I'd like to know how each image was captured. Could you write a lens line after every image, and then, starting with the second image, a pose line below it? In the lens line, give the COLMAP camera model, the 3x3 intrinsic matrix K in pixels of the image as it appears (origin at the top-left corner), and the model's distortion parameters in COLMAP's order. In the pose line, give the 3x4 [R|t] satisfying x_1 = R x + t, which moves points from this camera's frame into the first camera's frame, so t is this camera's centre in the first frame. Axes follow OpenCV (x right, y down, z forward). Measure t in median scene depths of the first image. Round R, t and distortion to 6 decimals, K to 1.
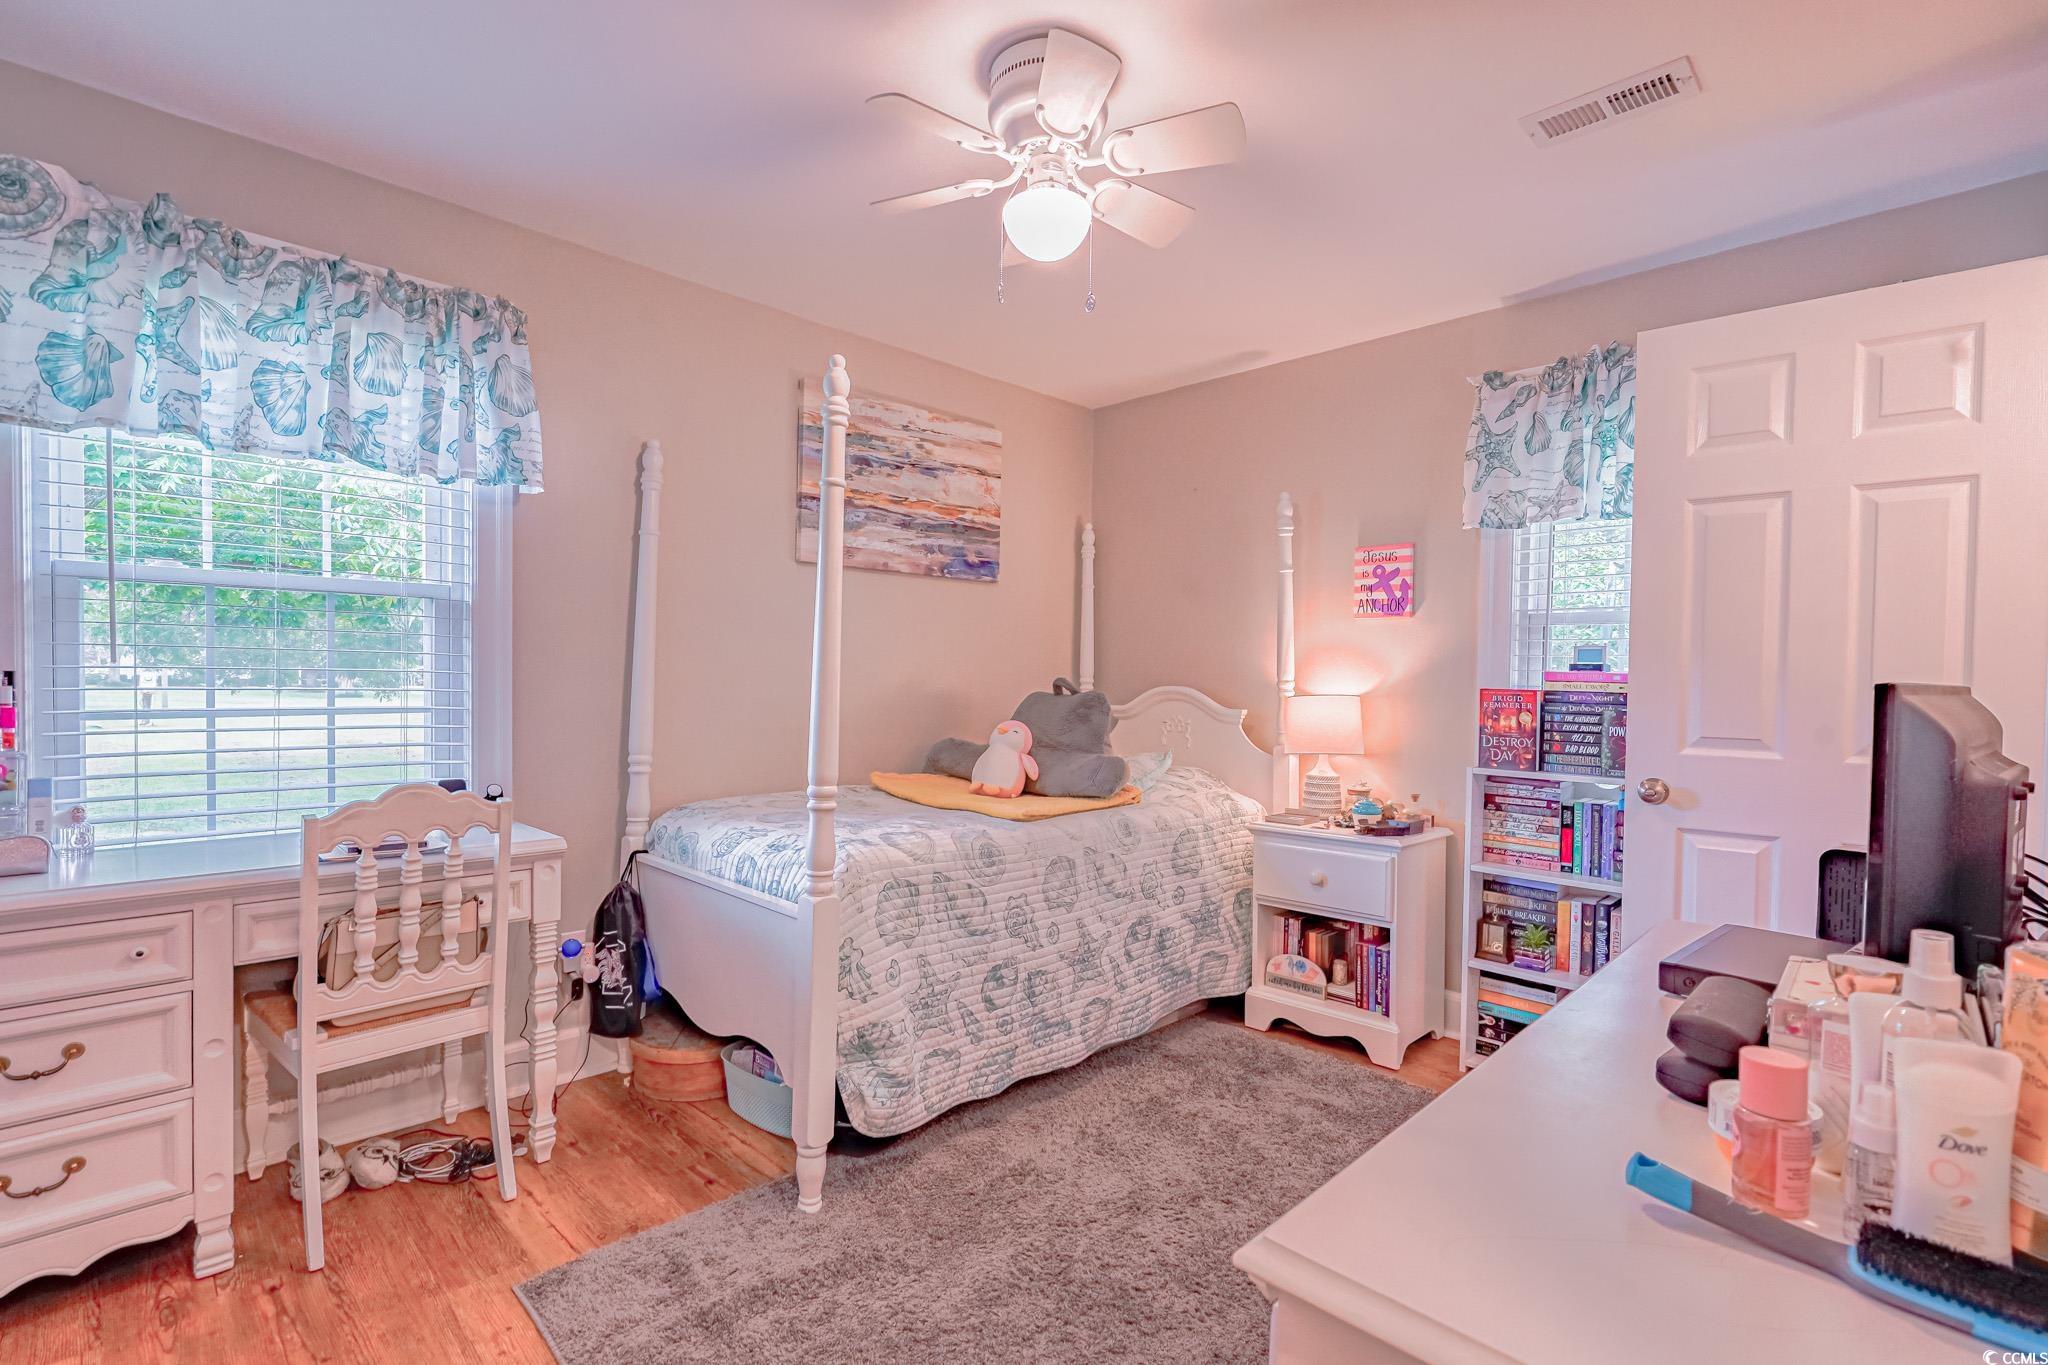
lens RADIAL K [[930.8, 0, 1035.1], [0, 930.8, 689.8], [0, 0, 1]] dist [-0.007257, 0.002261]
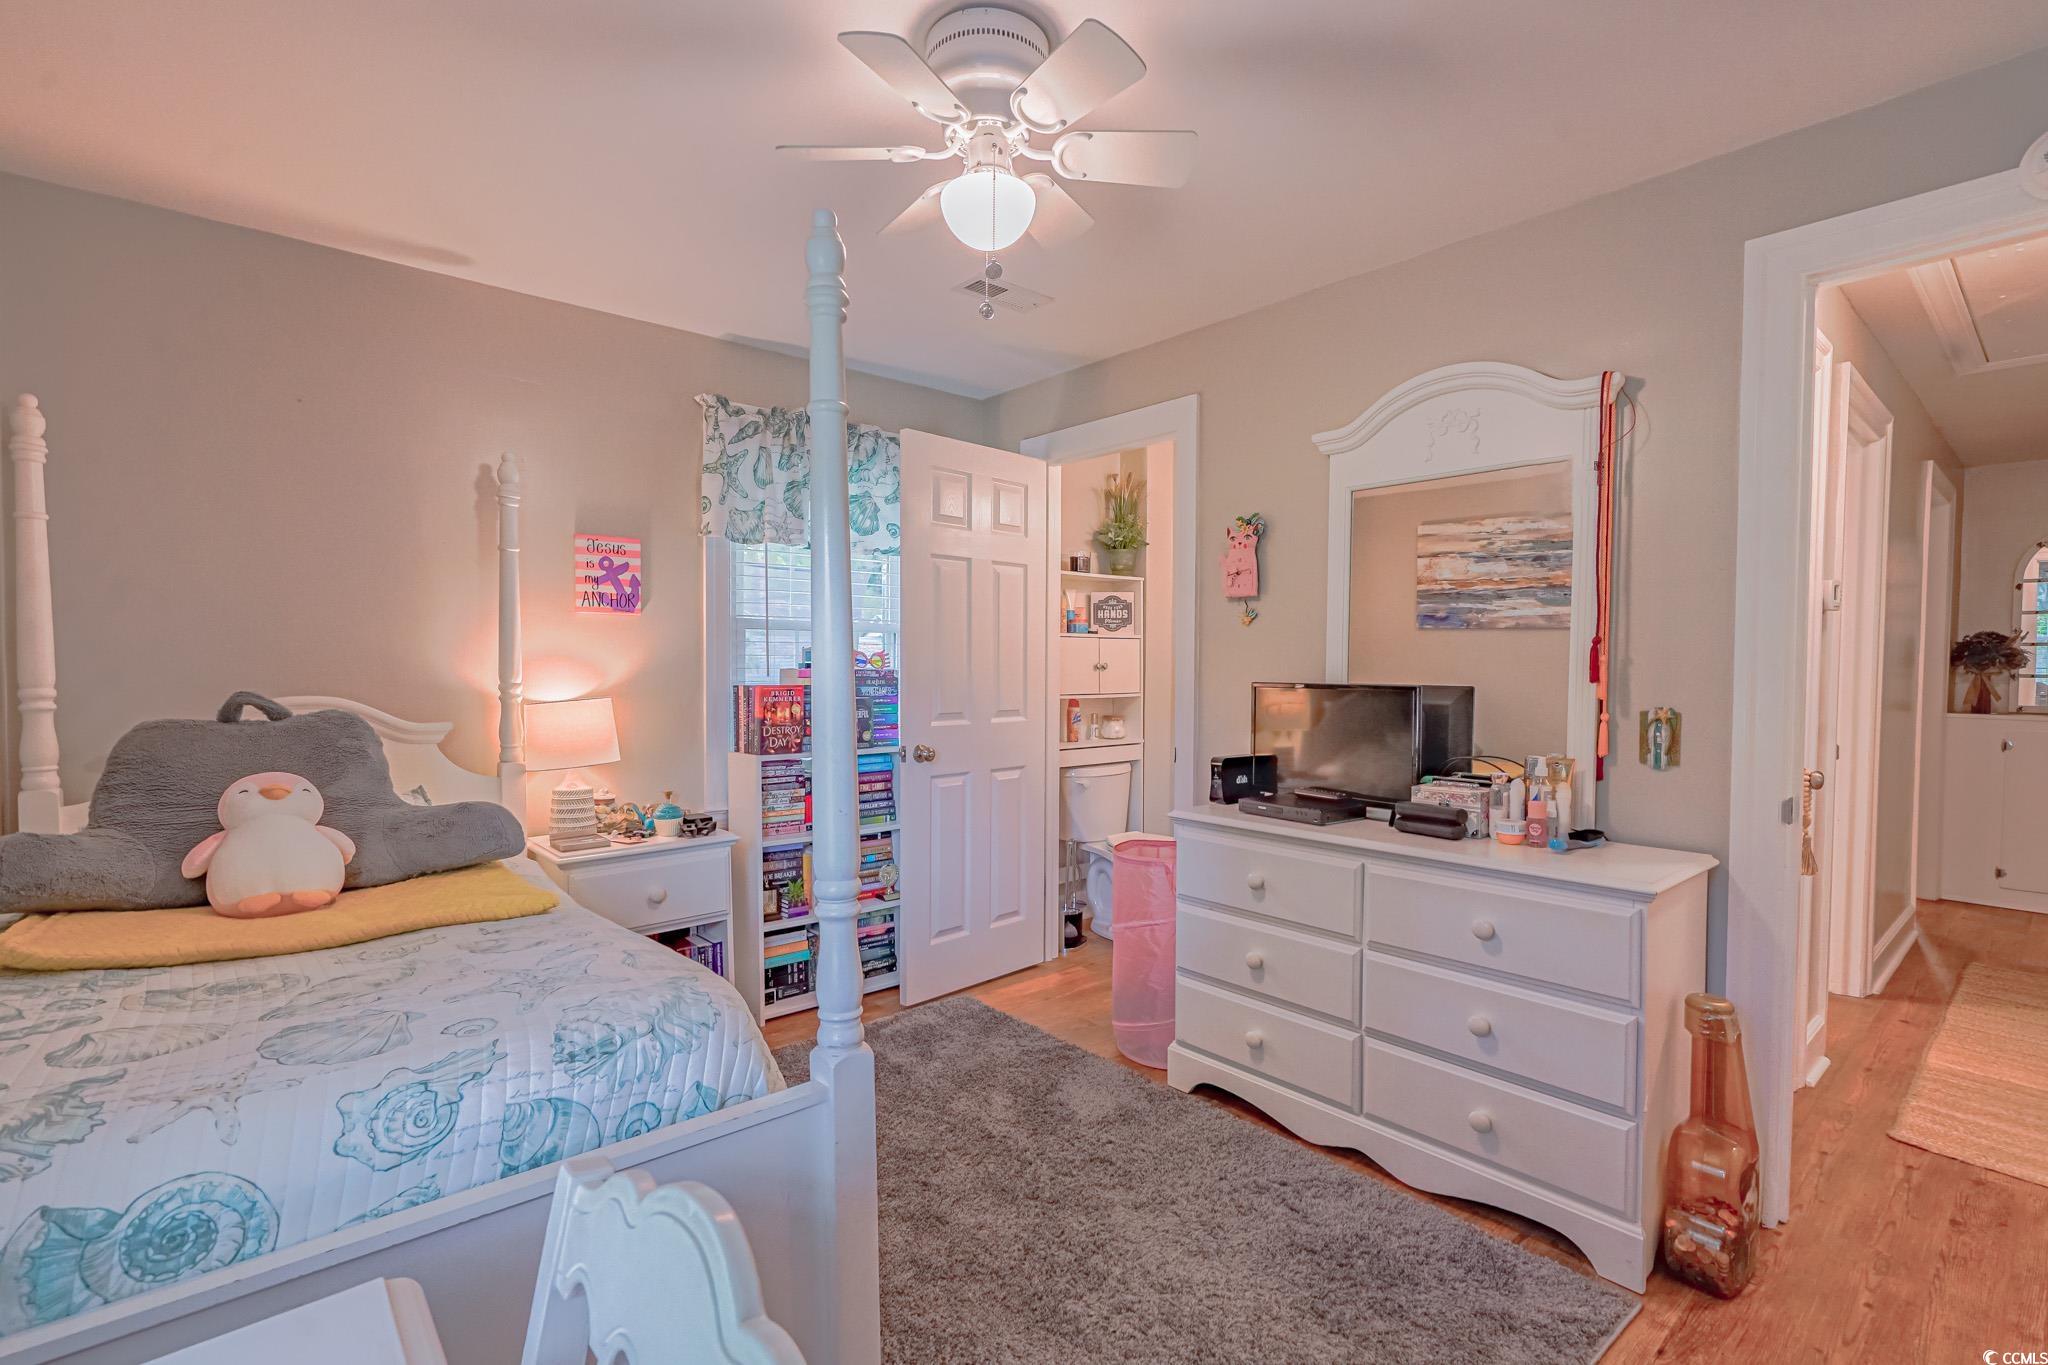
lens RADIAL K [[930.8, 0, 1013.8], [0, 930.8, 688.6], [0, 0, 1]] dist [-0.007257, 0.002261]
pose [[0.087669, -0.038229, 0.995416, -0.589019], [0.016261, 0.999185, 0.036942, -0.032664], [-0.996017, 0.012948, 0.088219, 0.568866]]
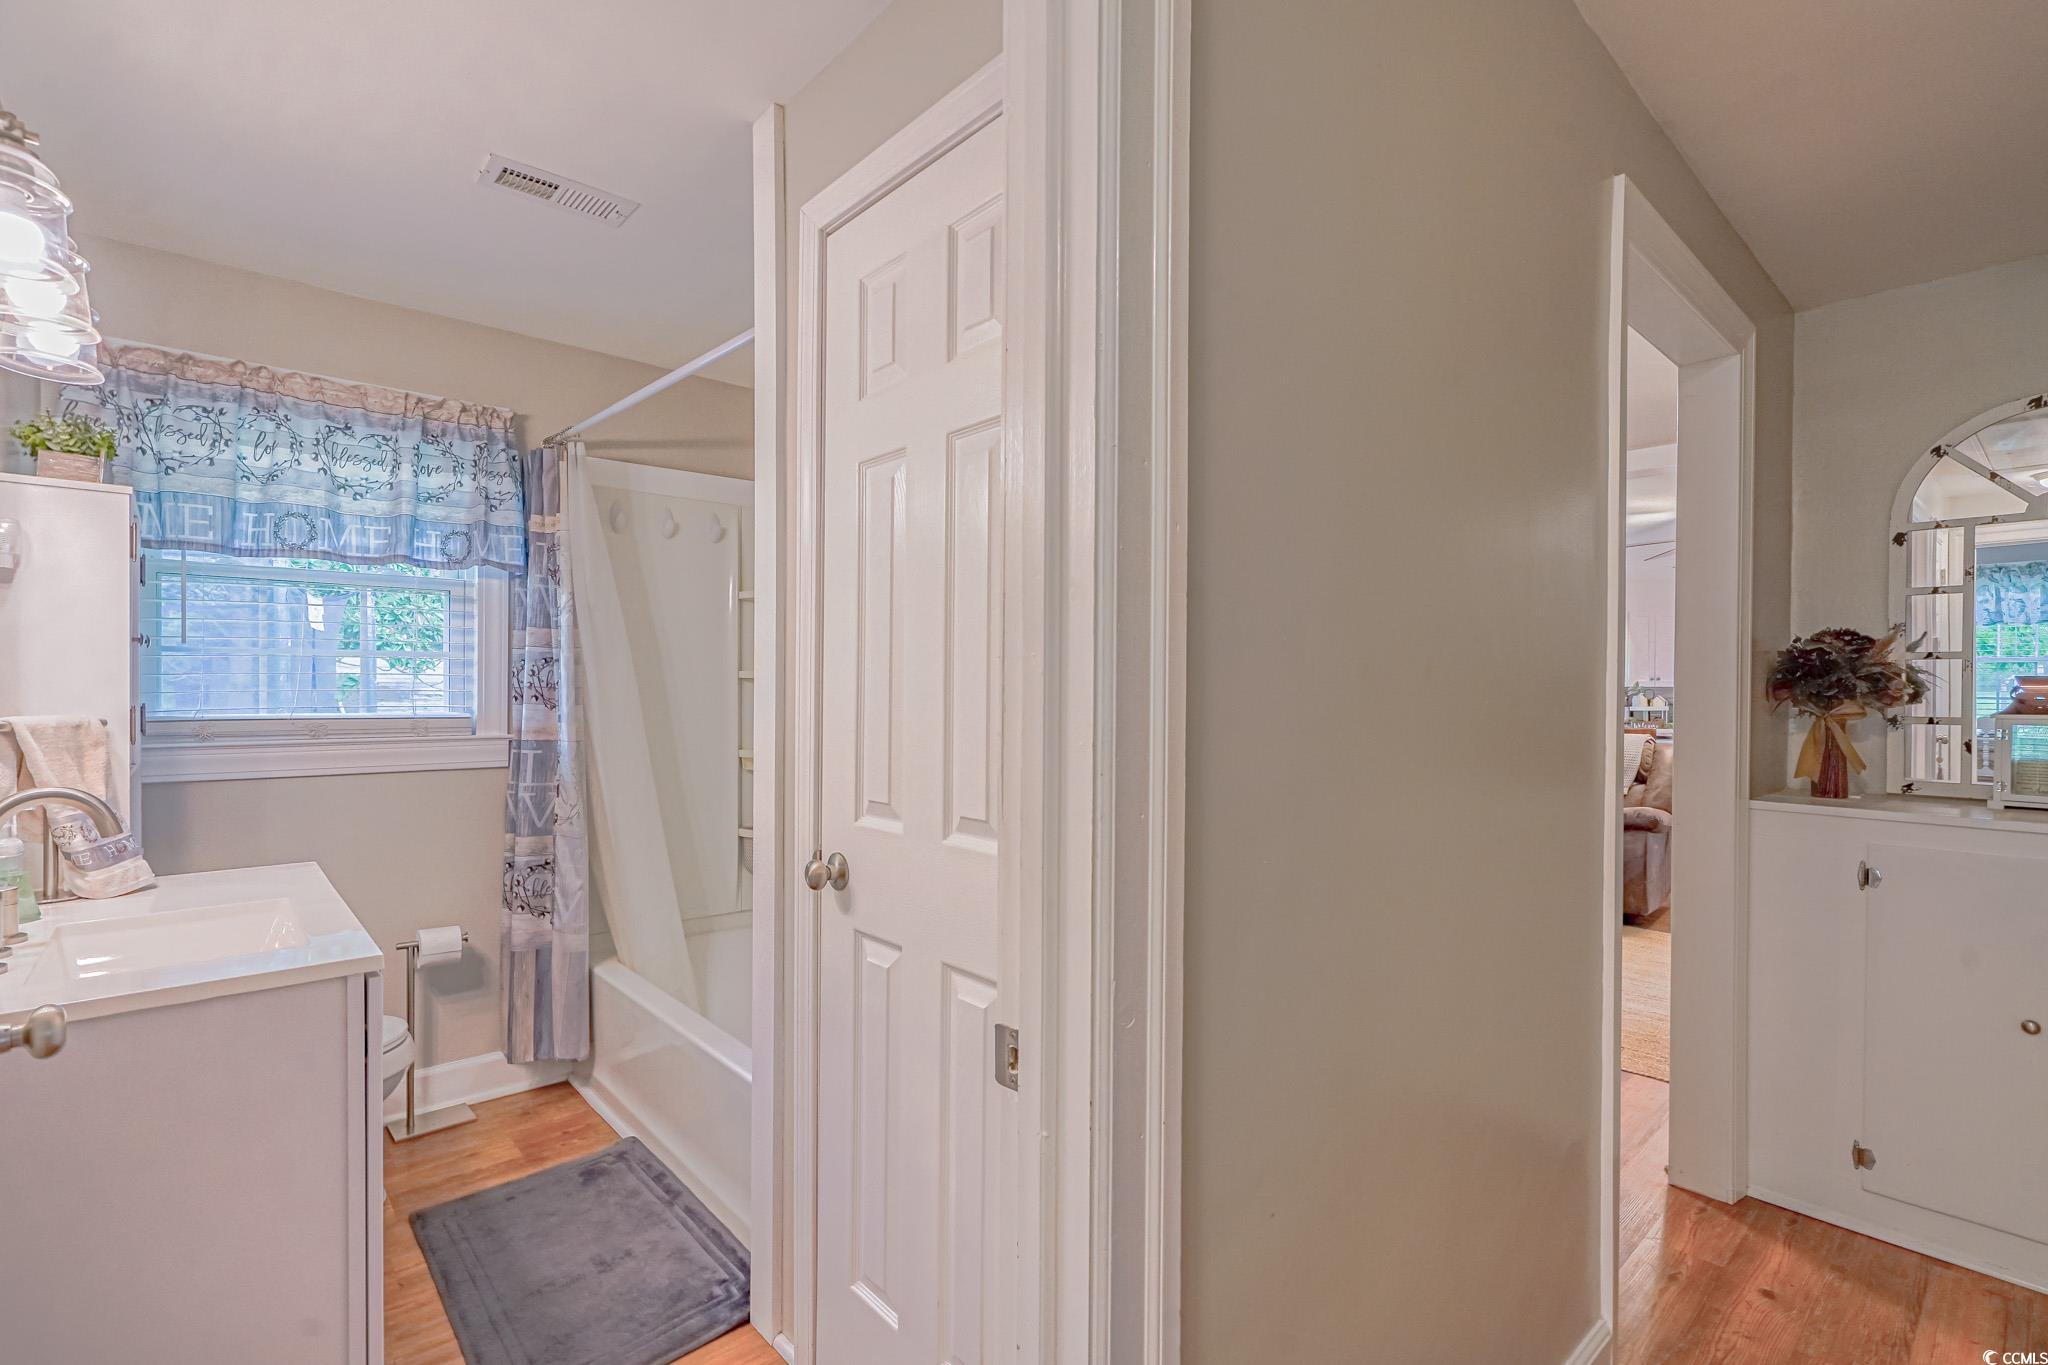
lens RADIAL K [[930.8, 0, 1022.8], [0, 930.8, 691.4], [0, 0, 1]] dist [-0.007257, 0.002261]
pose [[0.072442, -0.008879, 0.997333, -0.379129], [0.015289, 0.999853, 0.007791, -0.027256], [-0.997255, 0.014684, 0.072567, 0.360901]]
